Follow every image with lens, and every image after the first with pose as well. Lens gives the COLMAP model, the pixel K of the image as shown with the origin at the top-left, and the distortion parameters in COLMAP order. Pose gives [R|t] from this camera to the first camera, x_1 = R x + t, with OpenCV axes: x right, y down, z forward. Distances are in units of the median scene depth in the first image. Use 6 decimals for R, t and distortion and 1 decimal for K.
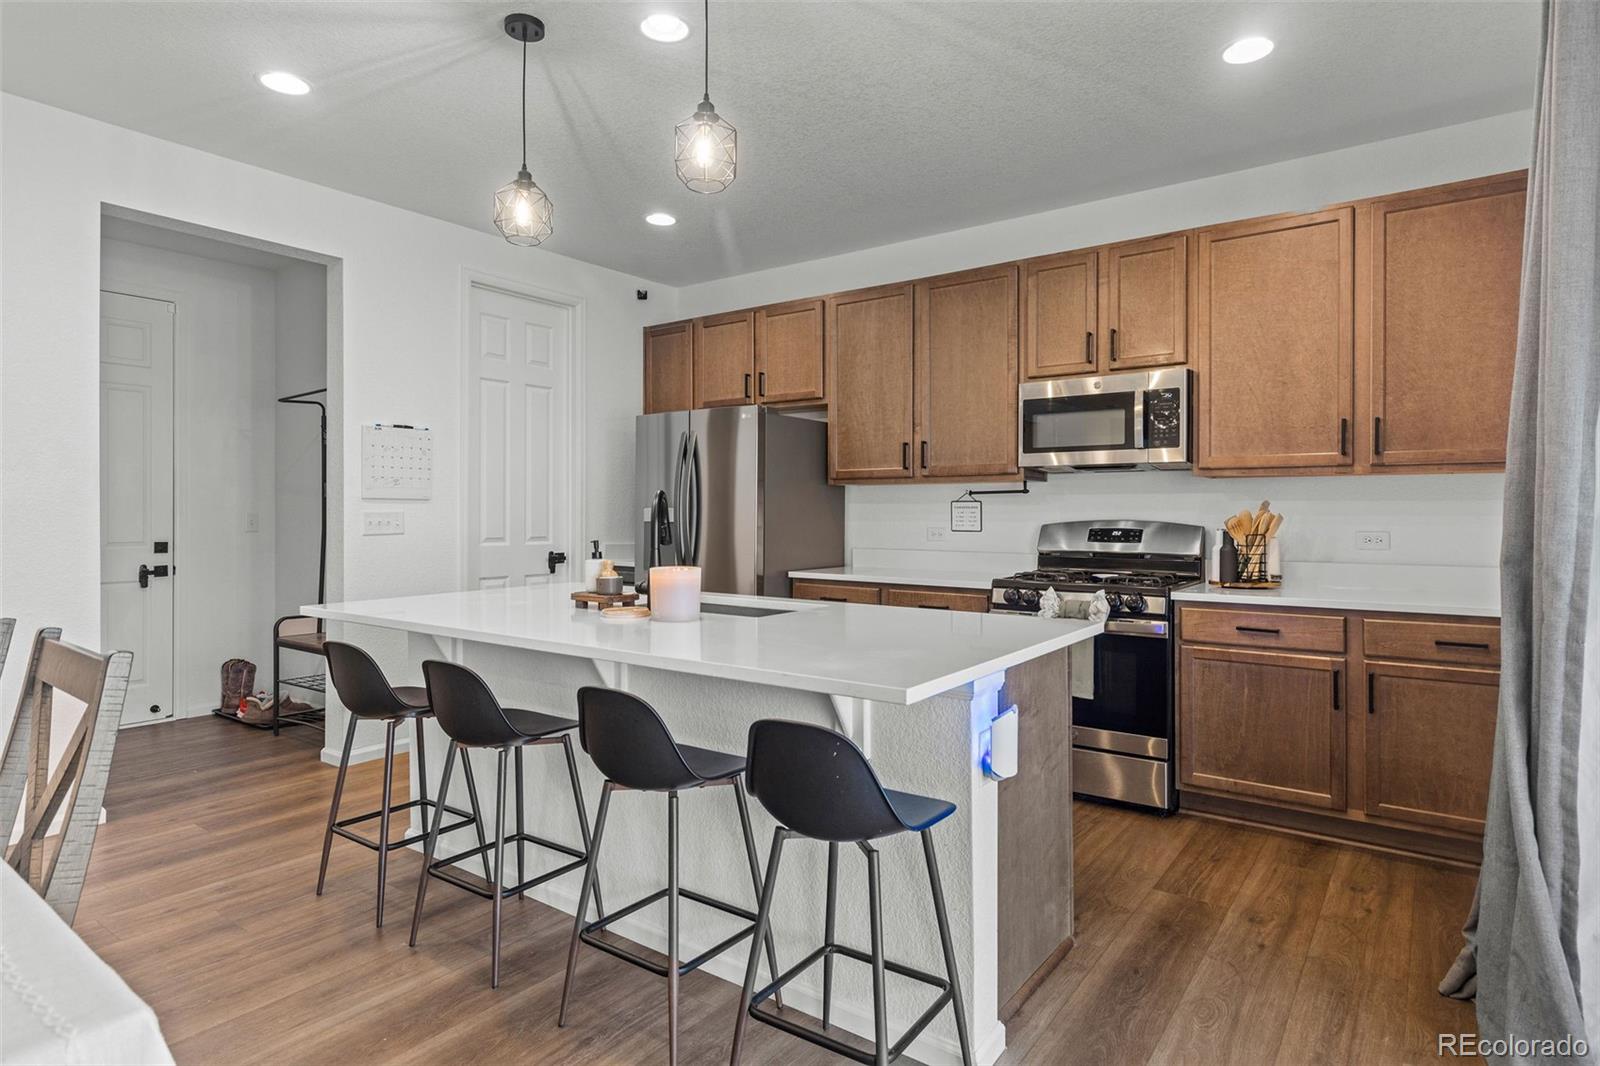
lens RADIAL K [[903.0, 0, 800.8], [0, 903.0, 508.1], [0, 0, 1]] dist [0.042720, 0.000220]
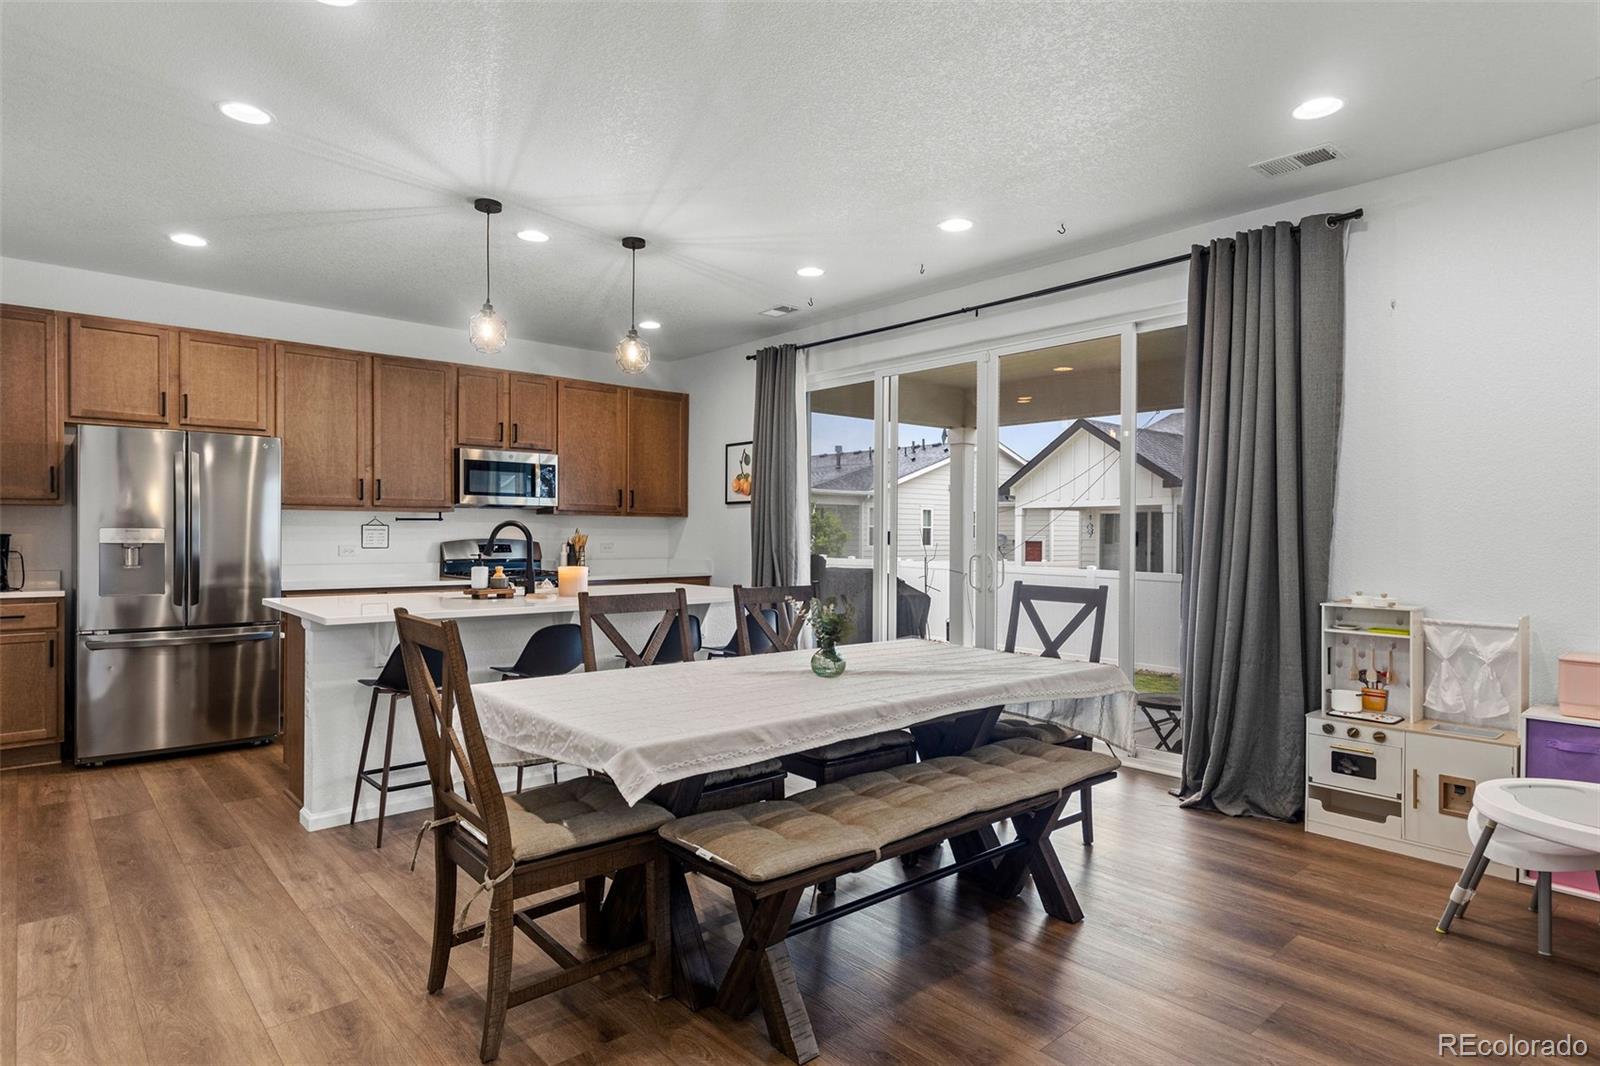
lens RADIAL K [[879.4, 0, 800.0], [0, 879.4, 533.0], [0, 0, 1]] dist [0.000076, 0.000264]
pose [[0.199128, 0.002871, 0.979969, -1.223898], [-0.007878, 0.999968, -0.001329, 0.001039], [-0.979942, -0.007456, 0.199145, 0.182655]]
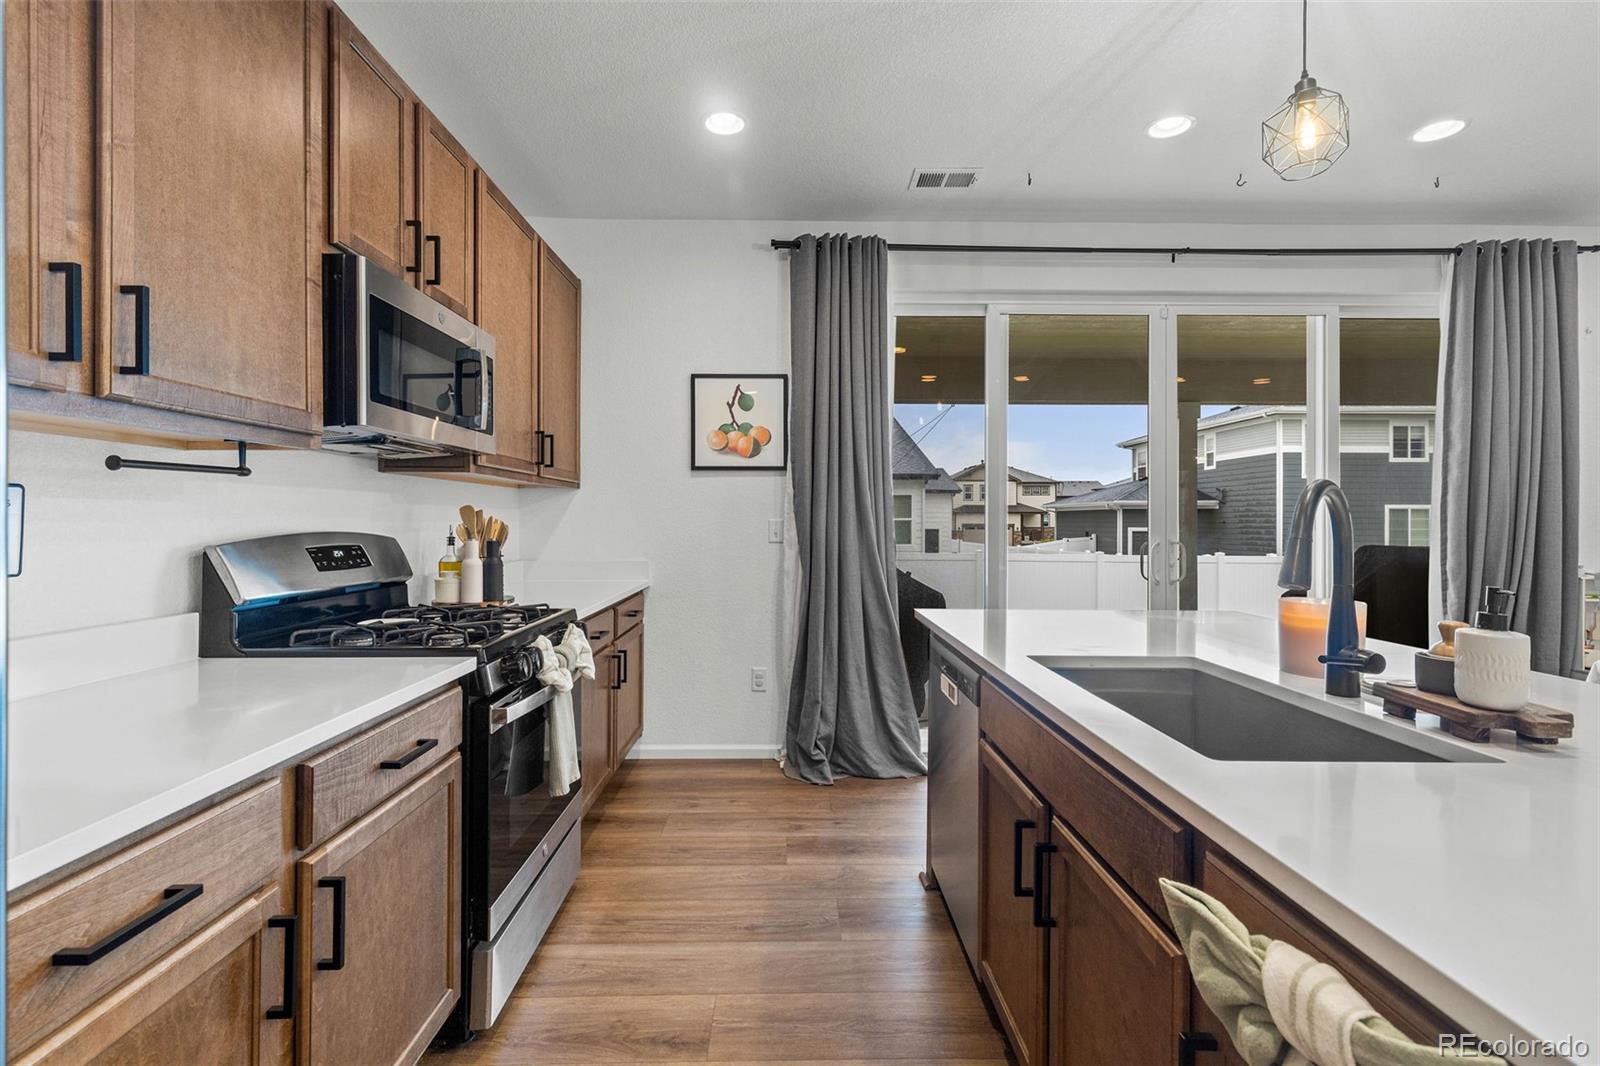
lens RADIAL K [[721.1, 0, 801.2], [0, 721.1, 518.9], [0, 0, 1]] dist [-0.001180, -0.000420]
pose [[-0.612892, 0.000940, 0.790166, -0.240973], [-0.004239, 0.999981, -0.004478, 0.006367], [-0.790155, -0.006094, -0.612877, 1.198063]]
